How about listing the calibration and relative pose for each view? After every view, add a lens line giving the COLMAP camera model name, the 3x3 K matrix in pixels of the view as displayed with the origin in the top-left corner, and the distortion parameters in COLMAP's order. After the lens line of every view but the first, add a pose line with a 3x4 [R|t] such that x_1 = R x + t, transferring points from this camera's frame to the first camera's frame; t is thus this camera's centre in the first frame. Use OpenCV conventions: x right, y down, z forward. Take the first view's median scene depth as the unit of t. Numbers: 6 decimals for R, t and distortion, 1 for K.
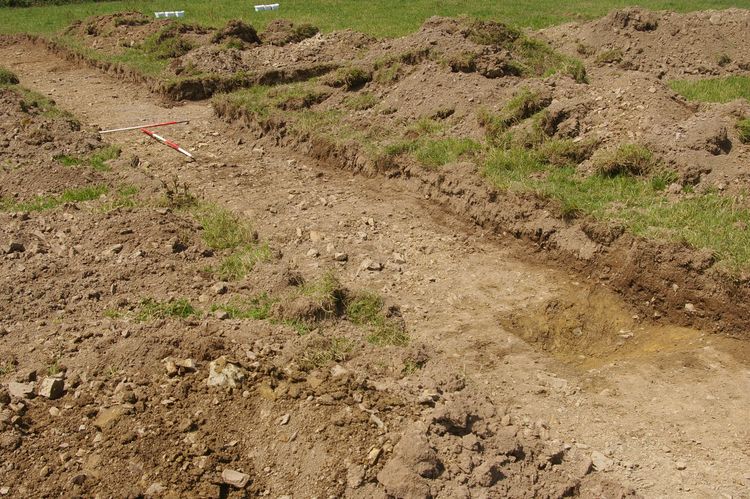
lens RADIAL K [[876.5, 0, 375.0], [0, 876.5, 250.8], [0, 0, 1]] dist [-0.053658, 0.000000]
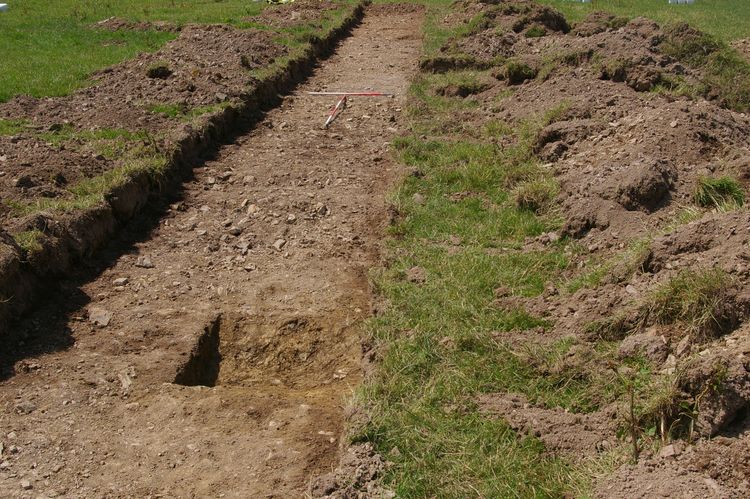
lens RADIAL K [[848.9, 0, 375.6], [0, 848.9, 253.1], [0, 0, 1]] dist [-0.049223, 0.000000]
pose [[0.830301, 0.230809, -0.507275, 0.369013], [-0.215857, 0.972351, 0.089106, -0.055993], [0.513816, 0.035514, 0.857165, 0.137518]]
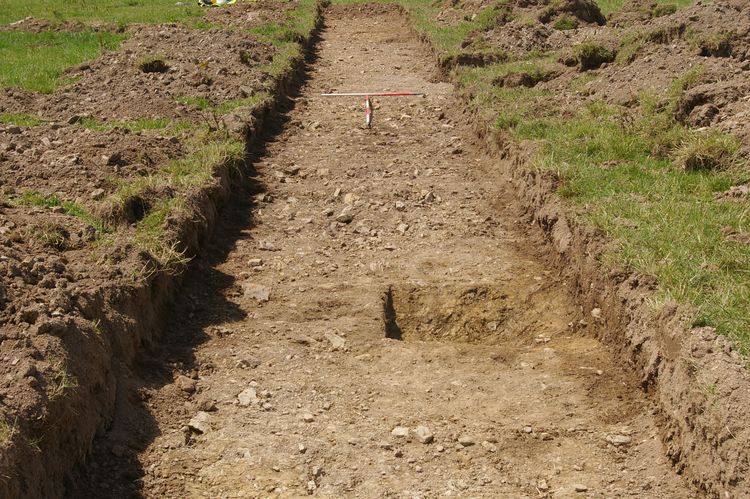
lens RADIAL K [[1123.8, 0, 374.9], [0, 1123.8, 246.3], [0, 0, 1]] dist [0.024840, 0.000000]
pose [[0.875568, 0.155096, -0.457522, 0.310896], [-0.181551, 0.983280, -0.014114, 0.027374], [0.447683, 0.095422, 0.889087, -0.000432]]
